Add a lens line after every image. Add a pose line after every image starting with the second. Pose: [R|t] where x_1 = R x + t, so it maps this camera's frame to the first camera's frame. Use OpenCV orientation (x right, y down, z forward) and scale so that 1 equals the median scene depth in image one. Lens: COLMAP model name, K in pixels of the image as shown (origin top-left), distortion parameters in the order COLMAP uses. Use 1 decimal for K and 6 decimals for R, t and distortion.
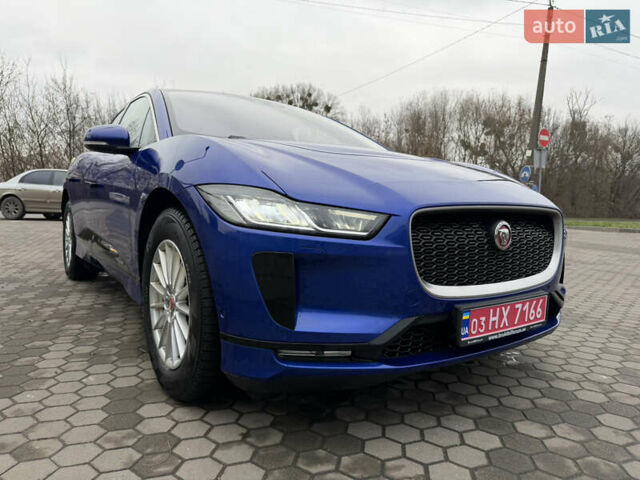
lens RADIAL K [[460.4, 0, 320.0], [0, 460.4, 240.0], [0, 0, 1]] dist [-0.002249, -0.004447]
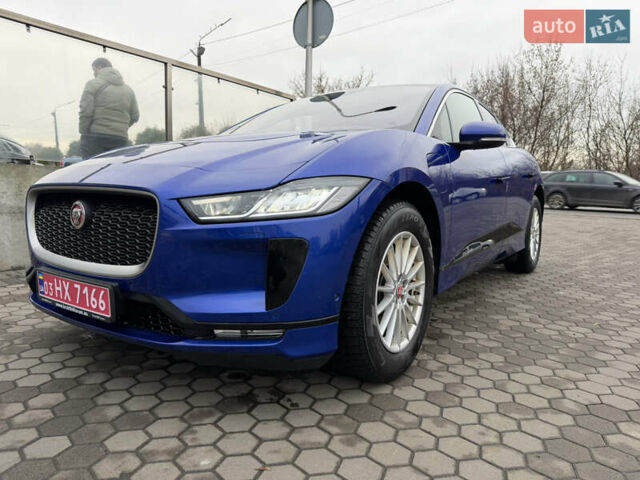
lens RADIAL K [[450.5, 0, 320.0], [0, 450.5, 240.0], [0, 0, 1]] dist [0.001844, -0.003702]
pose [[0.351450, 0.093700, -0.931506, 1.308375], [-0.086328, 0.993983, 0.067414, -0.058625], [0.932218, 0.056722, 0.357424, 0.978937]]
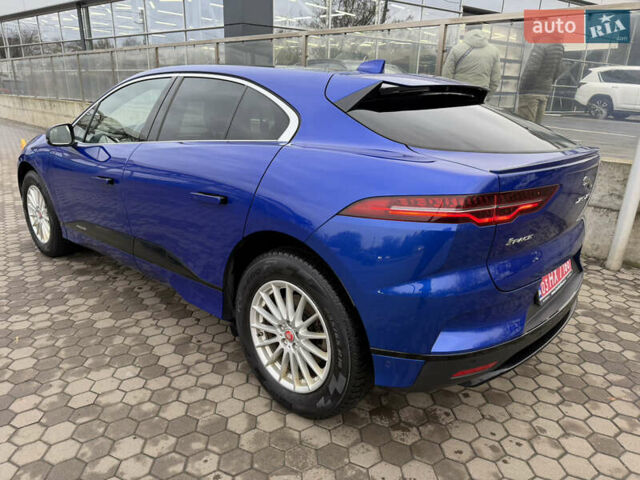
lens RADIAL K [[449.2, 0, 320.0], [0, 449.2, 240.0], [0, 0, 1]] dist [0.080501, -0.113709]
pose [[-0.972740, 0.027367, -0.230280, -0.259339], [-0.060490, 0.928691, 0.365888, -0.607756], [0.223872, 0.369844, -0.901719, 3.633192]]
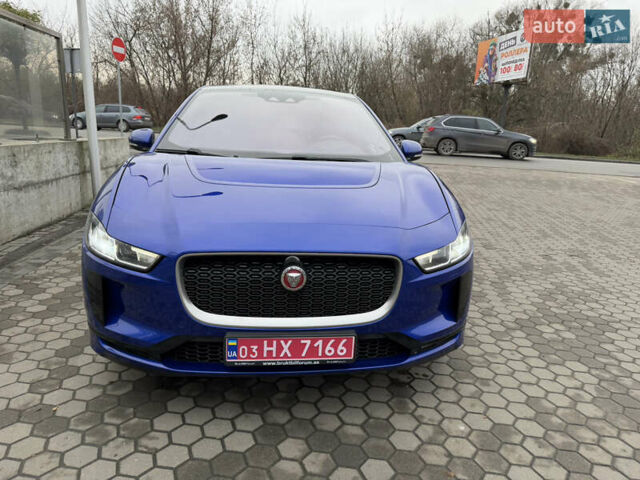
lens RADIAL K [[452.1, 0, 318.9], [0, 452.1, 234.1], [0, 0, 1]] dist [0.044911, -0.040670]
pose [[0.878383, 0.133554, -0.458919, 0.796507], [-0.065537, 0.984753, 0.161142, -0.249112], [0.473443, -0.111468, 0.873743, 0.079453]]
